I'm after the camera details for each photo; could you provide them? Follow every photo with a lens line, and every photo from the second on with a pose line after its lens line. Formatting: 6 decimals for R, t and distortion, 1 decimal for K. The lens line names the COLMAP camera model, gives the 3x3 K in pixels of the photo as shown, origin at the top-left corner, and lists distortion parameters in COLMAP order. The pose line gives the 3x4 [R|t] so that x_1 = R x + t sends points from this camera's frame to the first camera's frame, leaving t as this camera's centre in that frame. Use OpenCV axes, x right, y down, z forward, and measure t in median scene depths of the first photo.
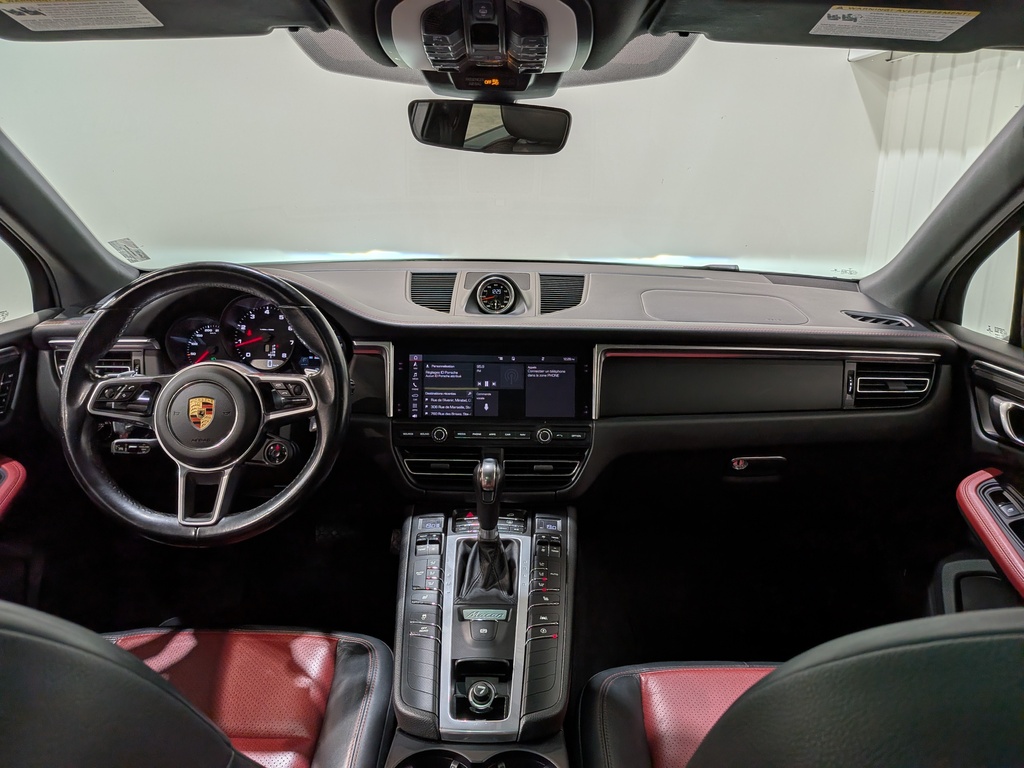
lens RADIAL K [[750.8, 0, 513.2], [0, 750.8, 380.0], [0, 0, 1]] dist [0.058998, -0.101383]
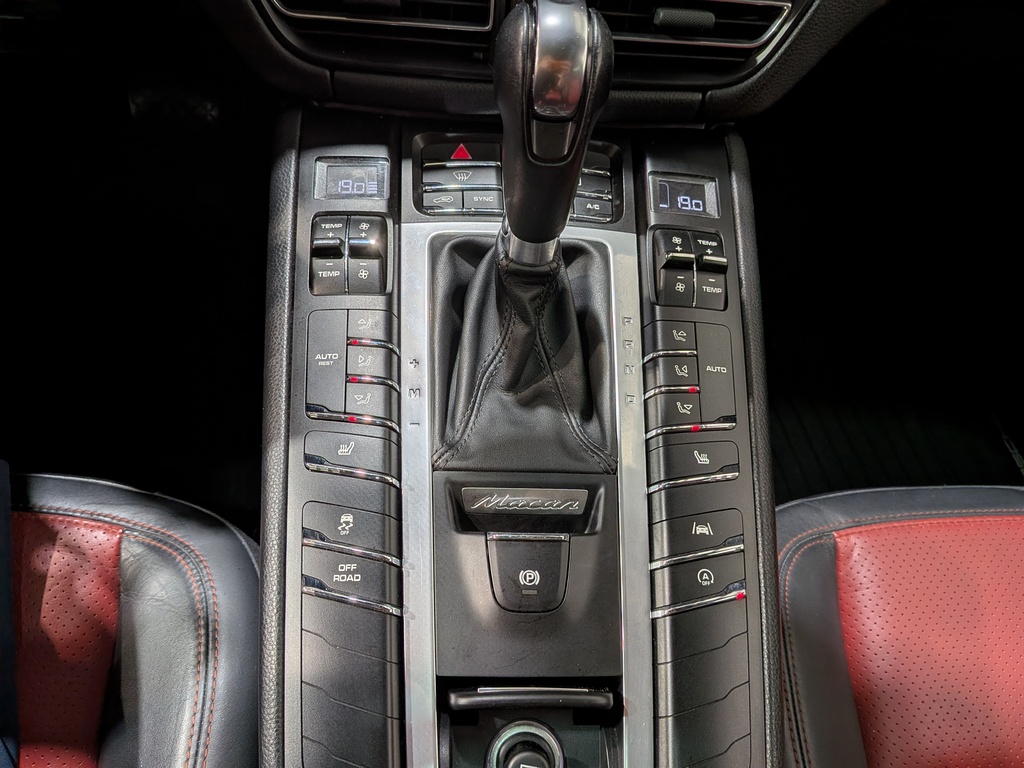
lens RADIAL K [[750.8, 0, 501.3], [0, 750.8, 403.6], [0, 0, 1]] dist [0.058998, -0.101383]
pose [[0.996792, 0.017705, 0.078053, -0.068051], [-0.060642, 0.803529, 0.592168, 0.064917], [-0.052234, -0.595002, 0.802025, 0.674354]]
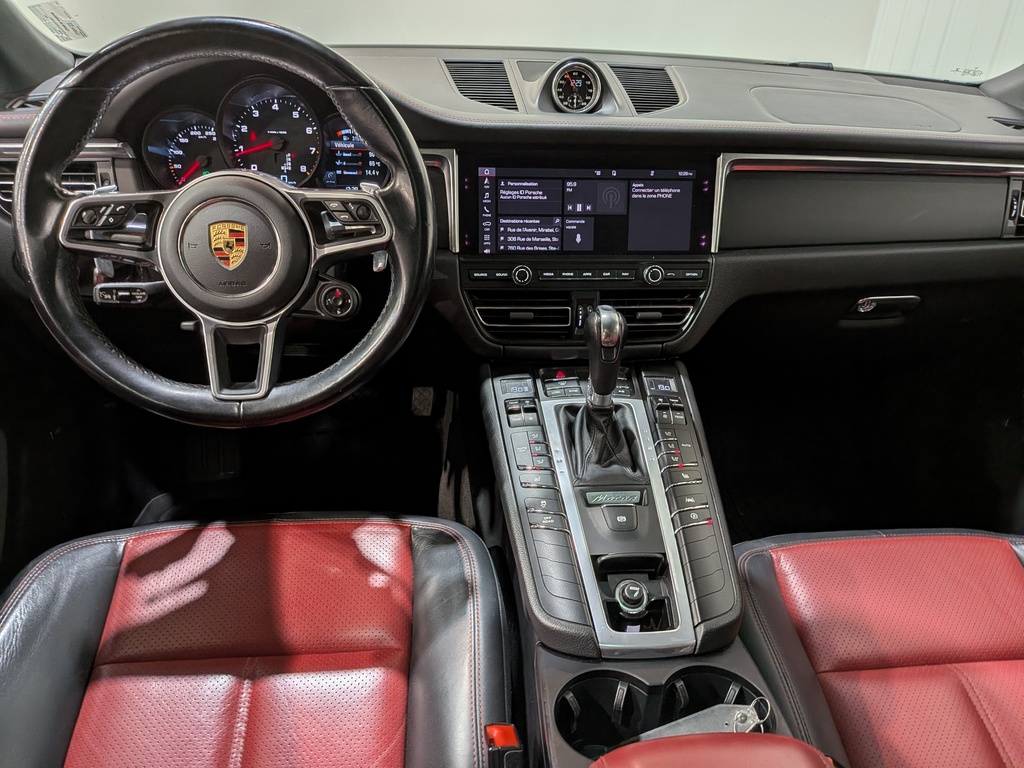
lens RADIAL K [[750.8, 0, 510.4], [0, 750.8, 396.4], [0, 0, 1]] dist [0.058998, -0.101383]
pose [[0.995205, -0.025195, 0.094507, -0.198193], [0.003026, 0.973722, 0.227722, 0.019011], [-0.097761, -0.226344, 0.969129, 0.228260]]
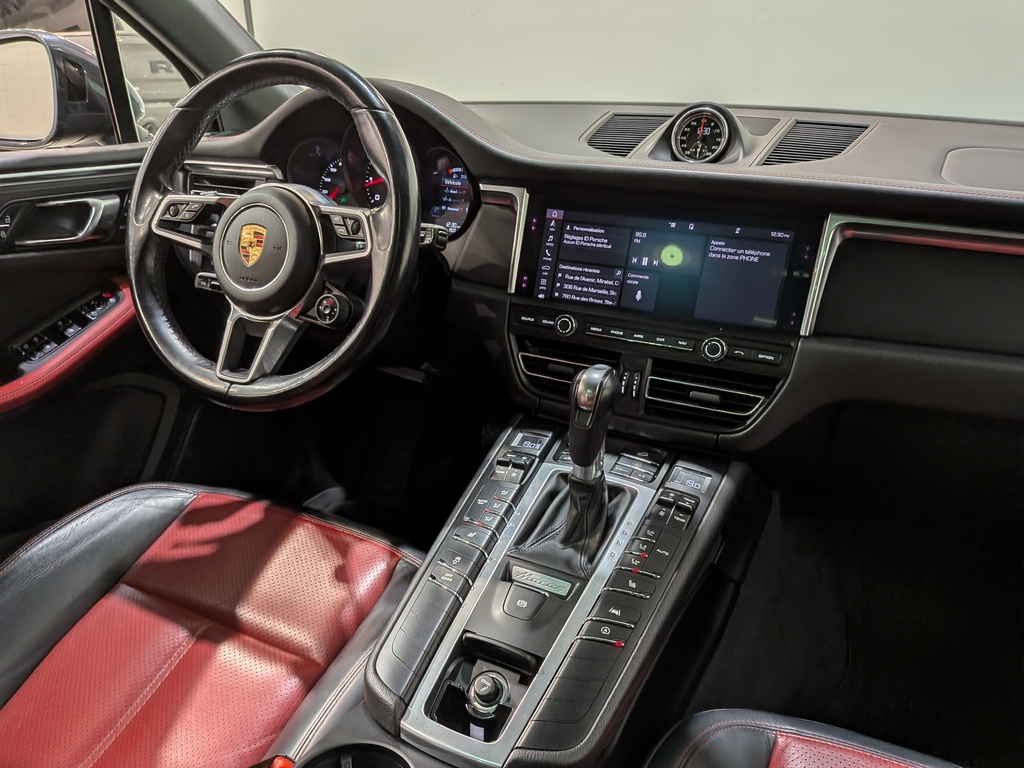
lens RADIAL K [[750.8, 0, 502.3], [0, 750.8, 411.7], [0, 0, 1]] dist [0.058998, -0.101383]
pose [[0.893213, 0.187741, -0.408562, 0.165370], [-0.128147, 0.977265, 0.168910, 0.042579], [0.430985, -0.098516, 0.896965, 0.342382]]
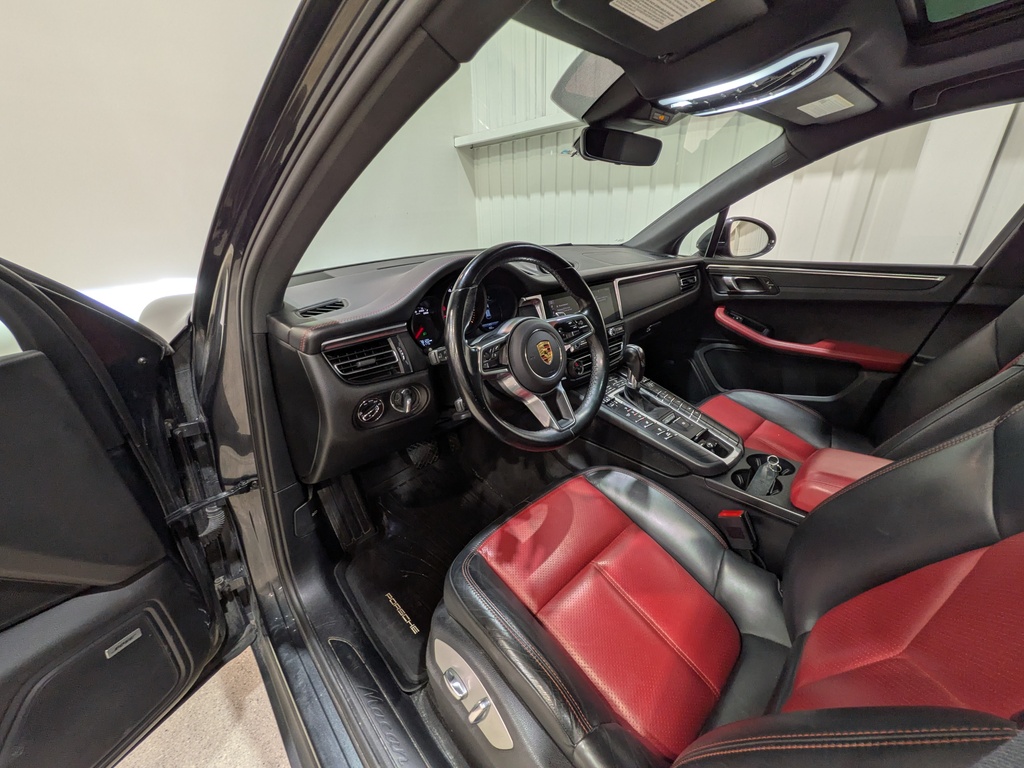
lens RADIAL K [[403.0, 0, 513.8], [0, 403.0, 384.4], [0, 0, 1]] dist [0.001668, 0.000040]
pose [[0.722288, -0.293569, 0.626193, -0.835898], [0.221198, 0.955938, 0.193015, -0.049182], [-0.655265, -0.000900, 0.755399, 0.437673]]
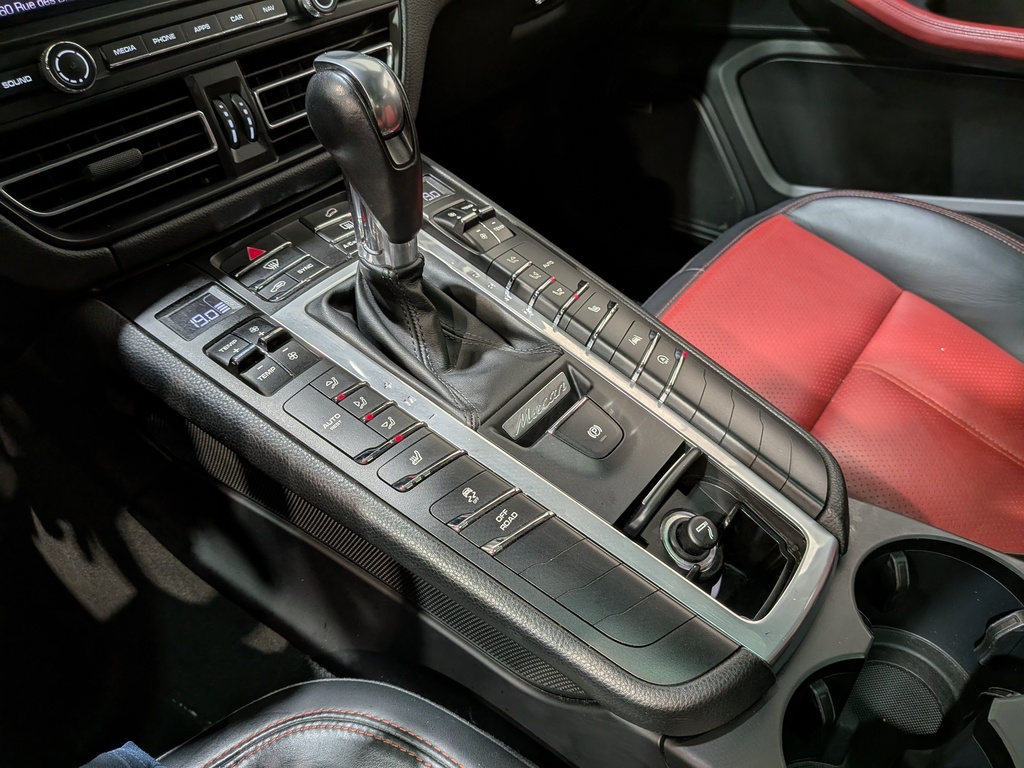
lens RADIAL K [[750.8, 0, 529.5], [0, 750.8, 379.5], [0, 0, 1]] dist [0.058998, -0.101383]
pose [[0.598342, -0.528934, 0.601843, -0.260021], [0.241886, 0.835337, 0.493664, 0.077833], [-0.763858, -0.149802, 0.627759, 0.662598]]
